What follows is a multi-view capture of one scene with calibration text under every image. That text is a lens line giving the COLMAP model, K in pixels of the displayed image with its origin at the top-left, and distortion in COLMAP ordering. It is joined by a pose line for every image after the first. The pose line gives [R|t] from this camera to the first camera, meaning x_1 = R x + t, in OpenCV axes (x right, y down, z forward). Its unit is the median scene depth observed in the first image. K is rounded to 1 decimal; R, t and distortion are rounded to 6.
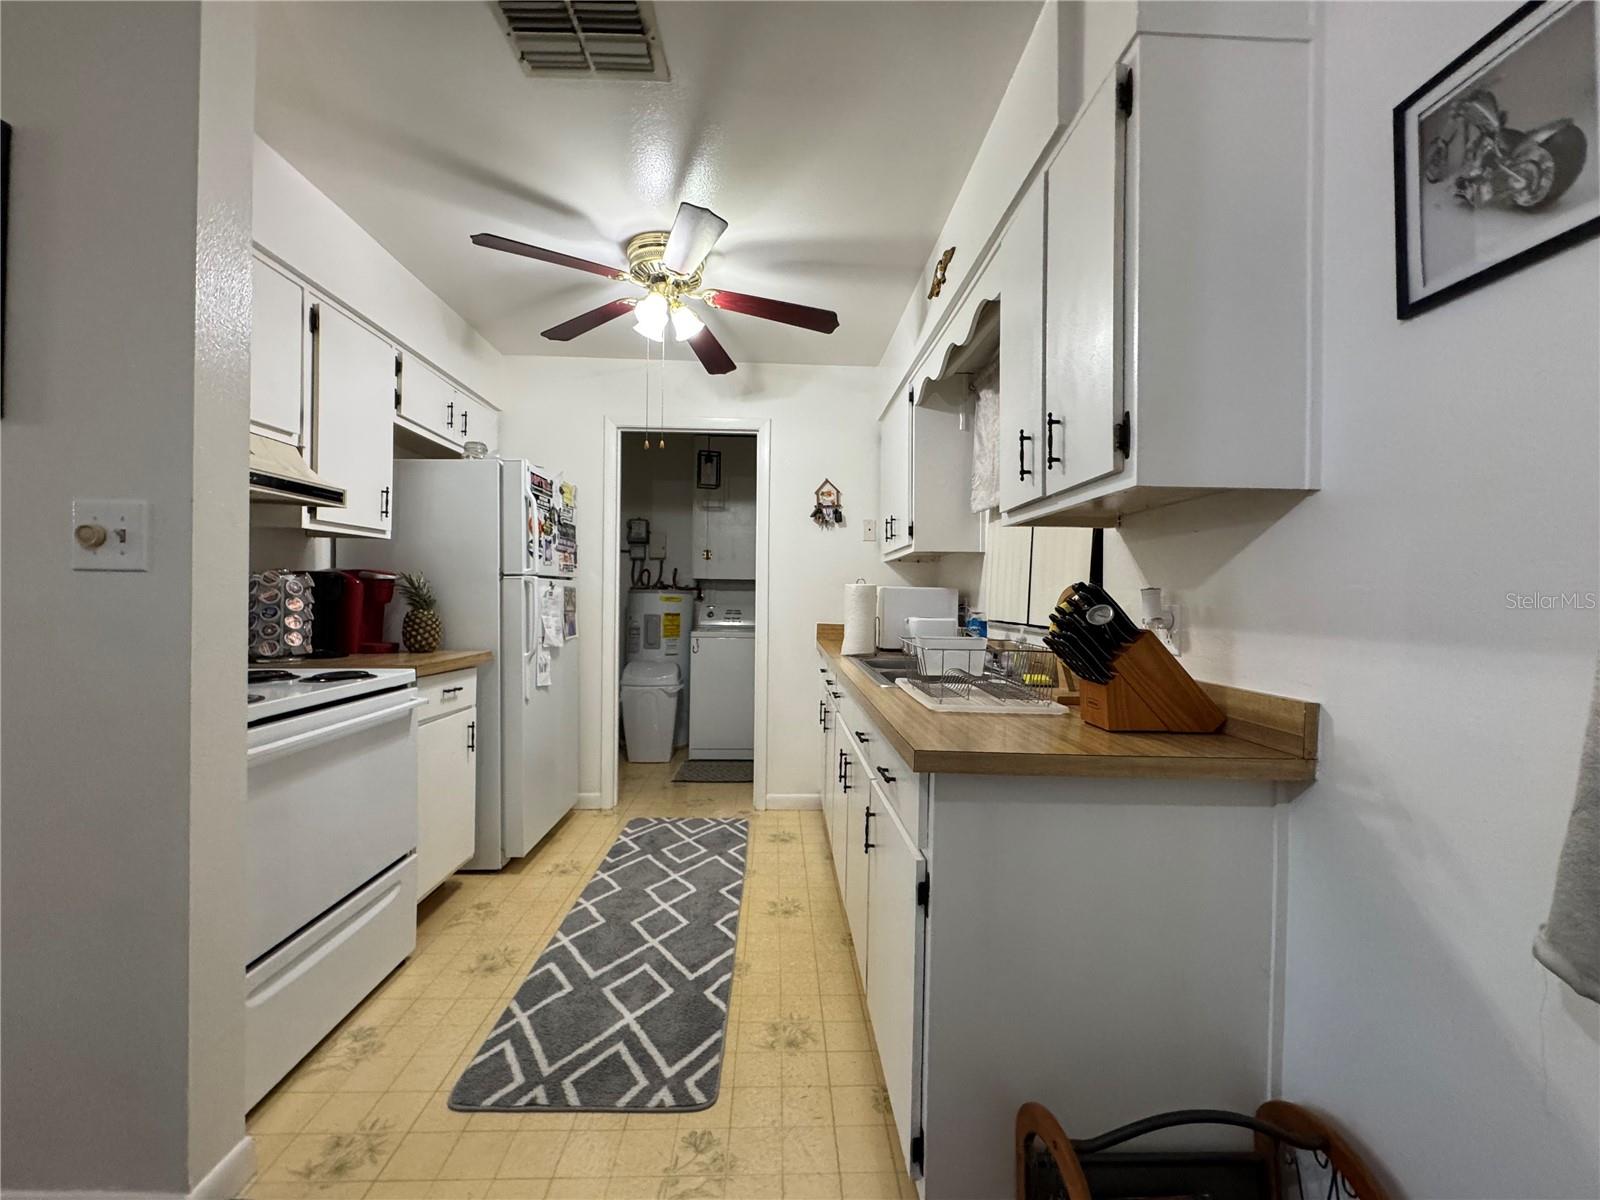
lens RADIAL K [[638.6, 0, 796.5], [0, 638.6, 597.8], [0, 0, 1]] dist [-0.004833, 0.000707]
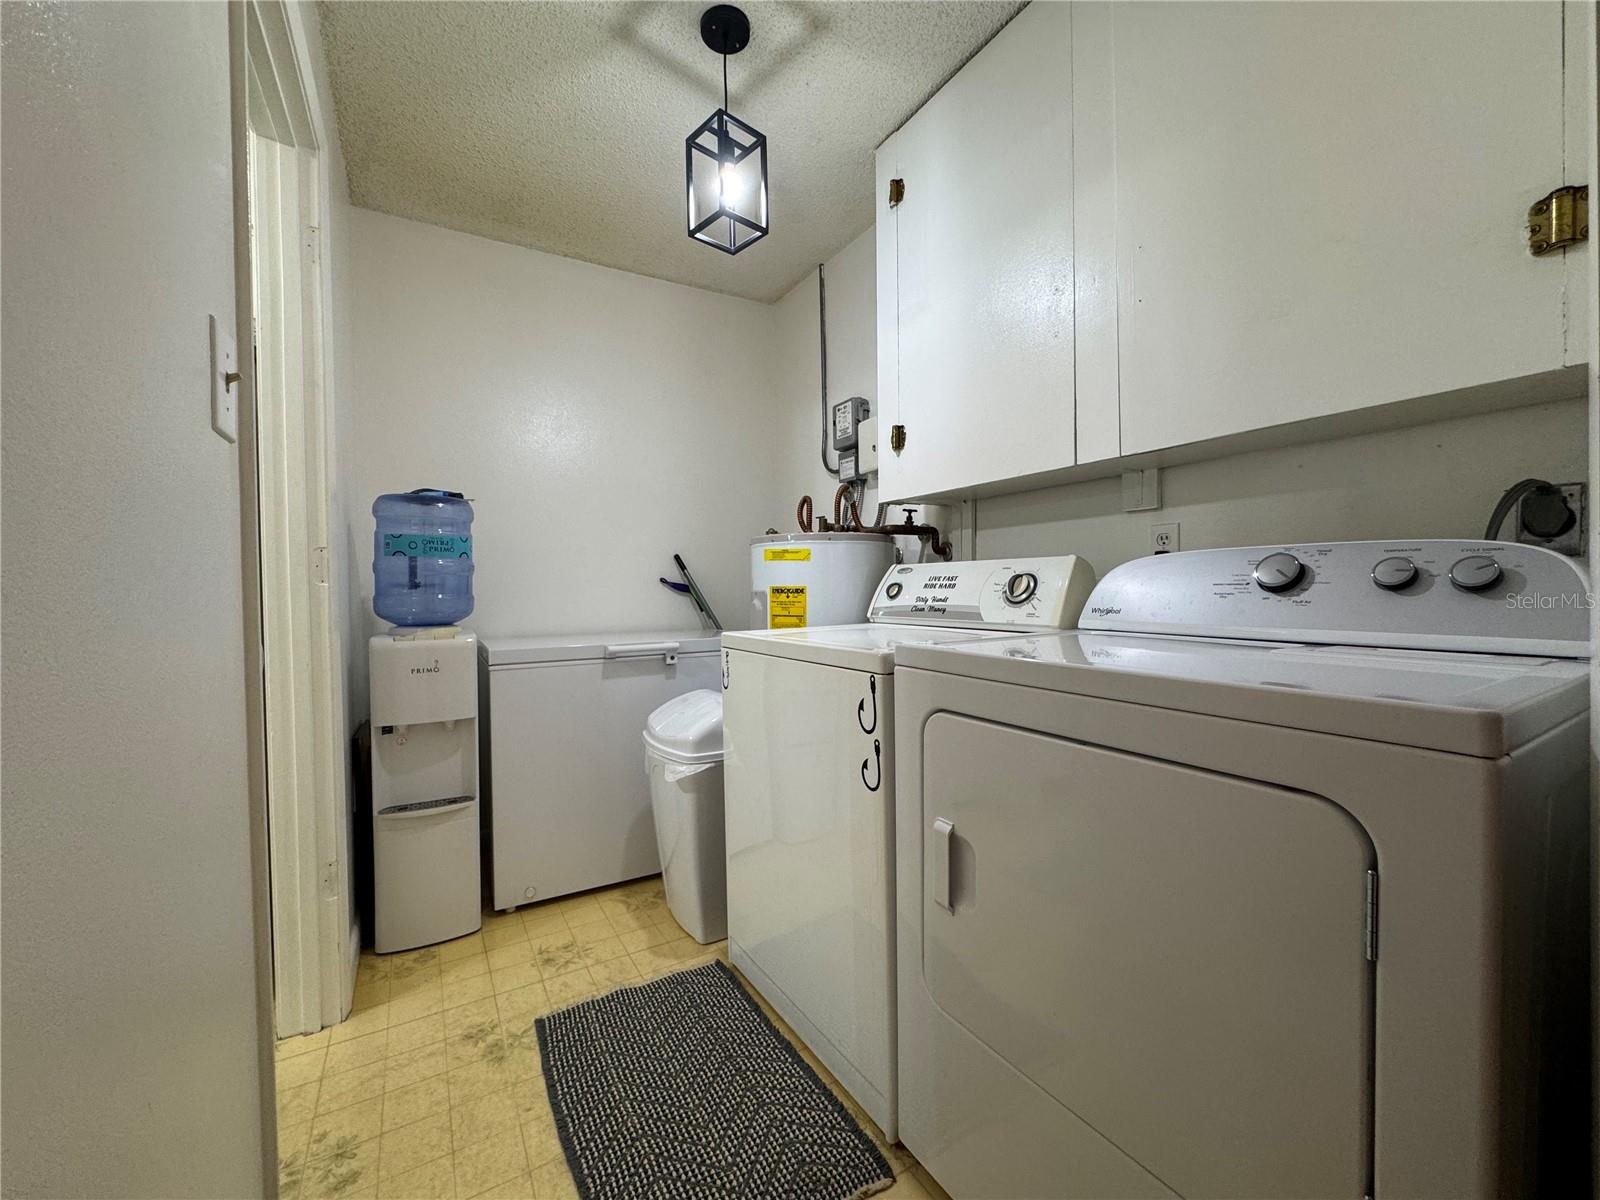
lens RADIAL K [[638.6, 0, 801.8], [0, 638.6, 603.4], [0, 0, 1]] dist [-0.004833, 0.000707]
pose [[0.500082, -0.006418, -0.865954, 0.358959], [0.014024, 0.999901, 0.000688, 0.070865], [0.865865, -0.012488, 0.500122, 1.662354]]
